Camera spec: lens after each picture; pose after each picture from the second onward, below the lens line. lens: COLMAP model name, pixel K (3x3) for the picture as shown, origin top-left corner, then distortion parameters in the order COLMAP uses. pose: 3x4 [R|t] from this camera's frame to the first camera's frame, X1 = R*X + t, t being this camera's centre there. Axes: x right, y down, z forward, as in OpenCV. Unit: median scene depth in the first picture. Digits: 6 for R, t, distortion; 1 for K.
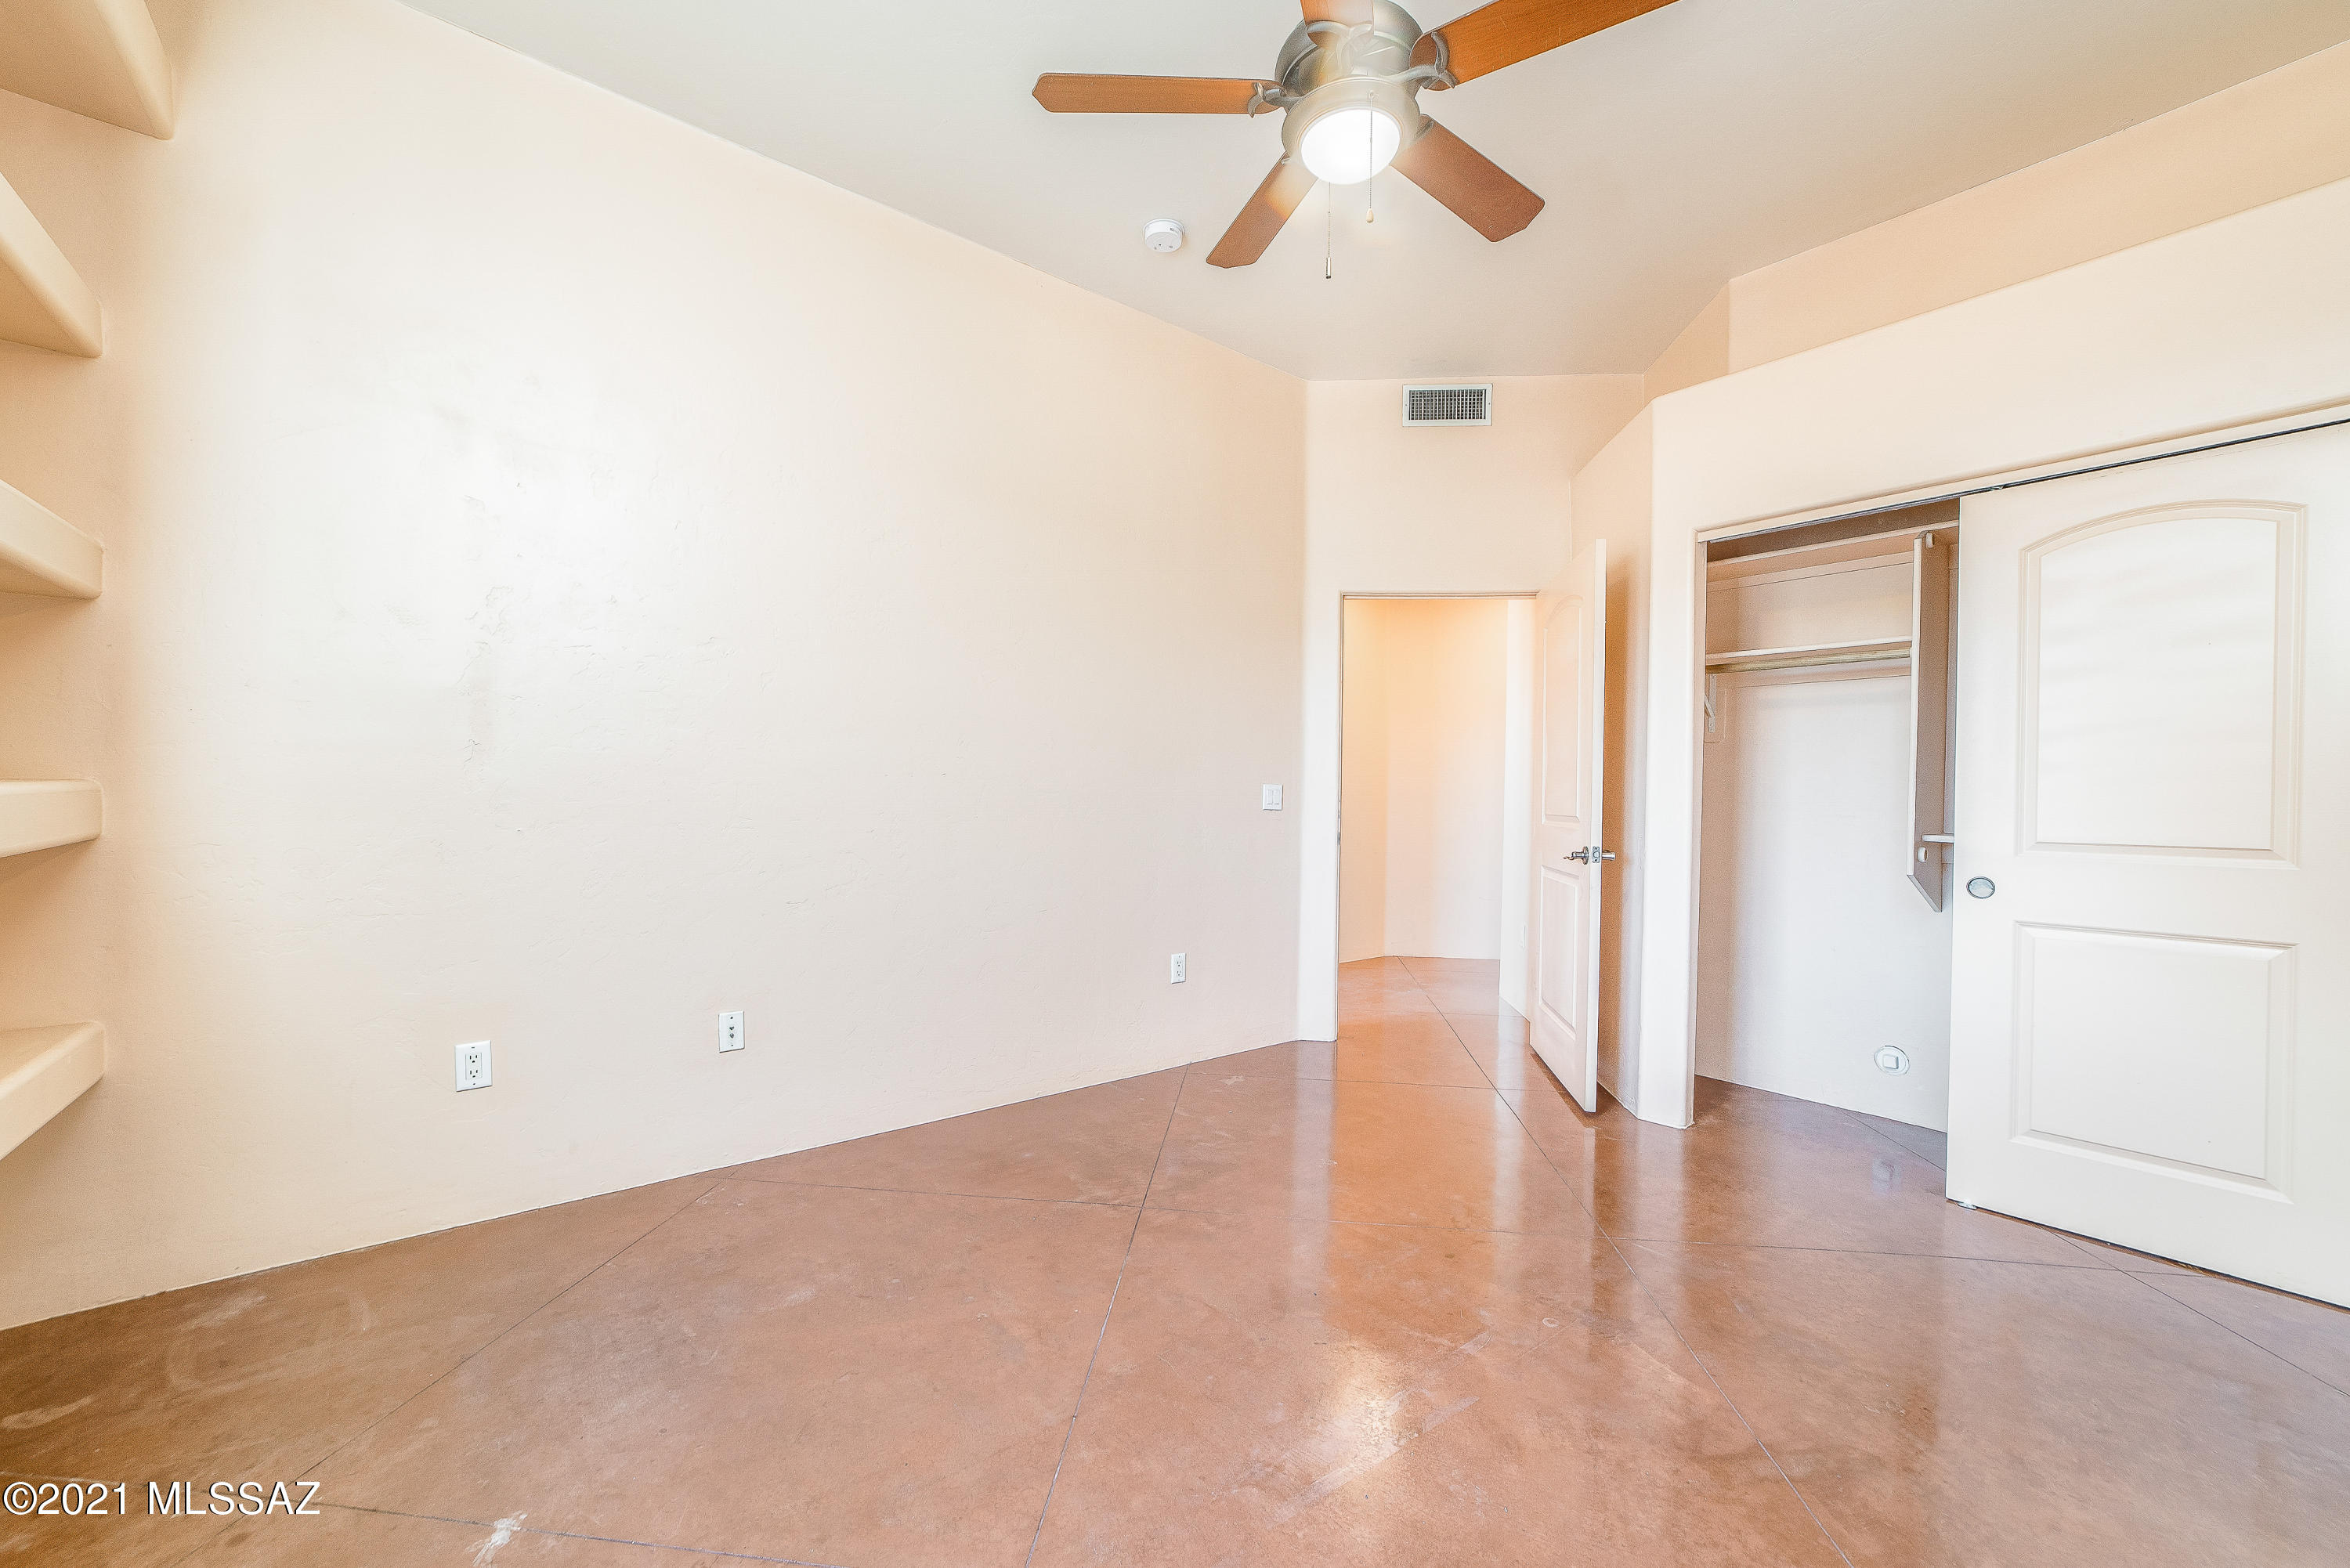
lens RADIAL K [[914.7, 0, 1168.2], [0, 914.7, 805.6], [0, 0, 1]] dist [-0.024226, 0.008246]
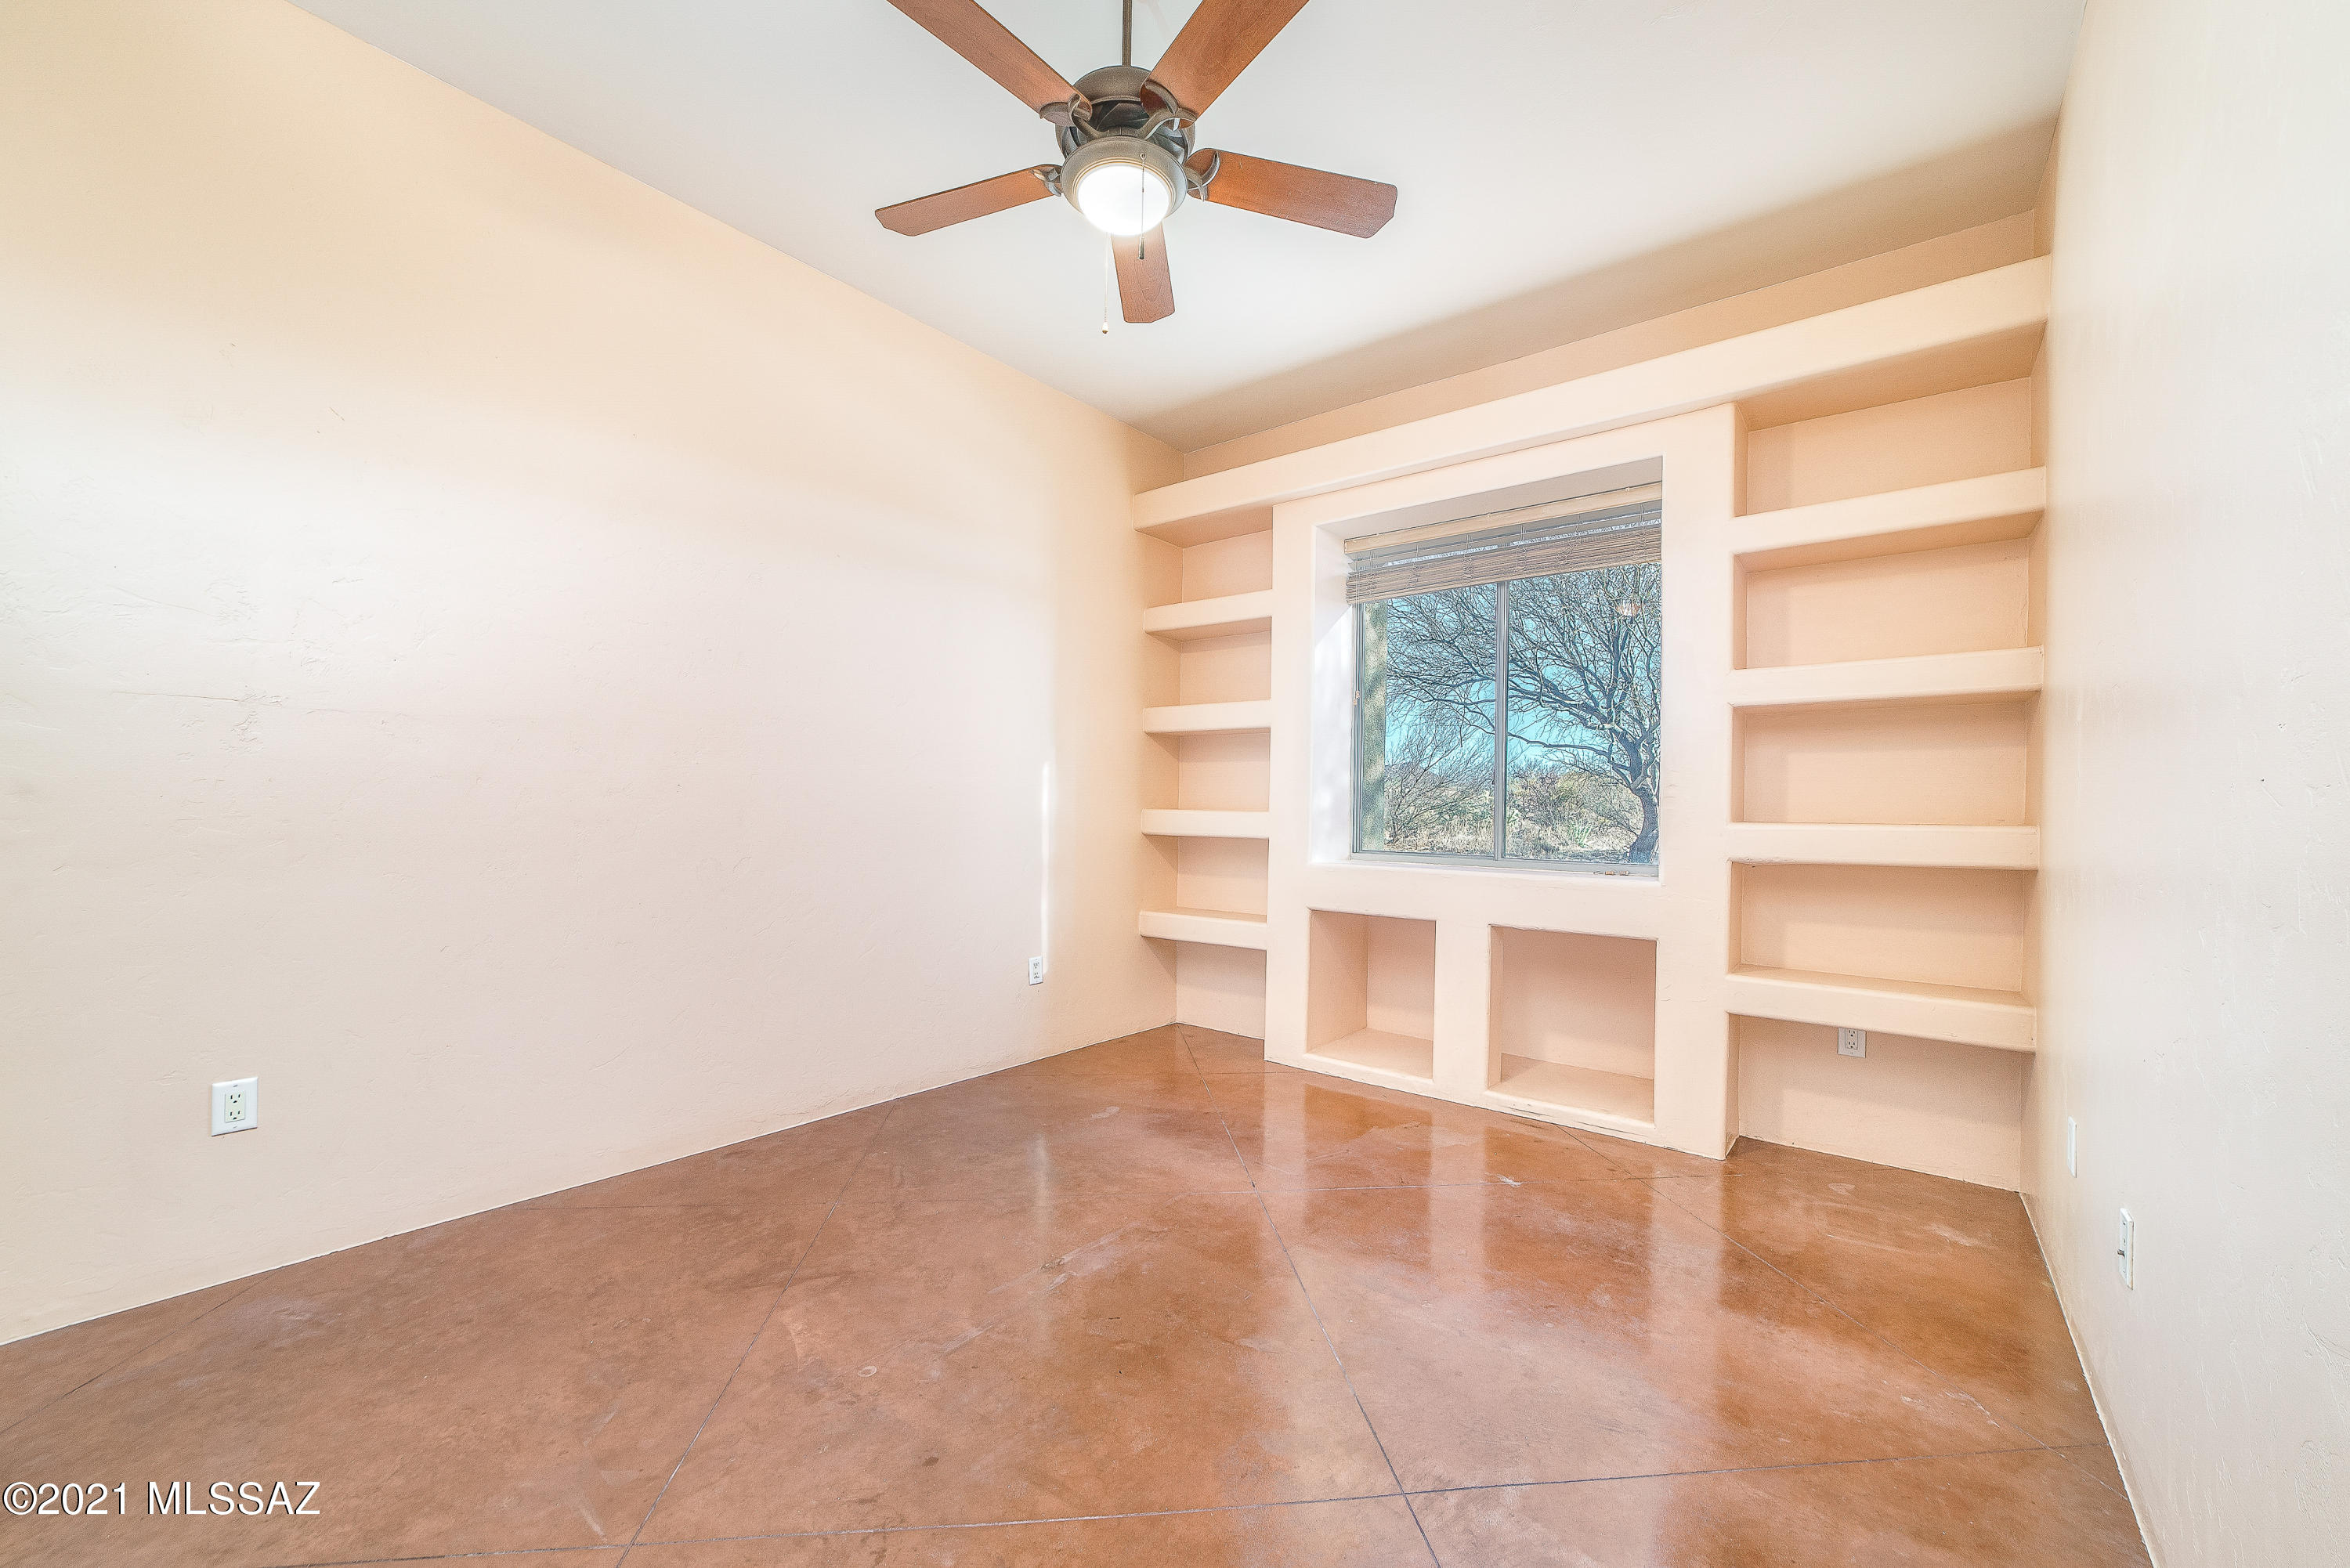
lens RADIAL K [[914.7, 0, 1168.2], [0, 914.7, 805.6], [0, 0, 1]] dist [-0.024226, 0.008246]
pose [[-0.974361, -0.030280, -0.222944, 0.360495], [-0.032594, 0.999446, 0.006710, -0.023993], [0.222617, 0.013805, -0.974808, 2.035021]]
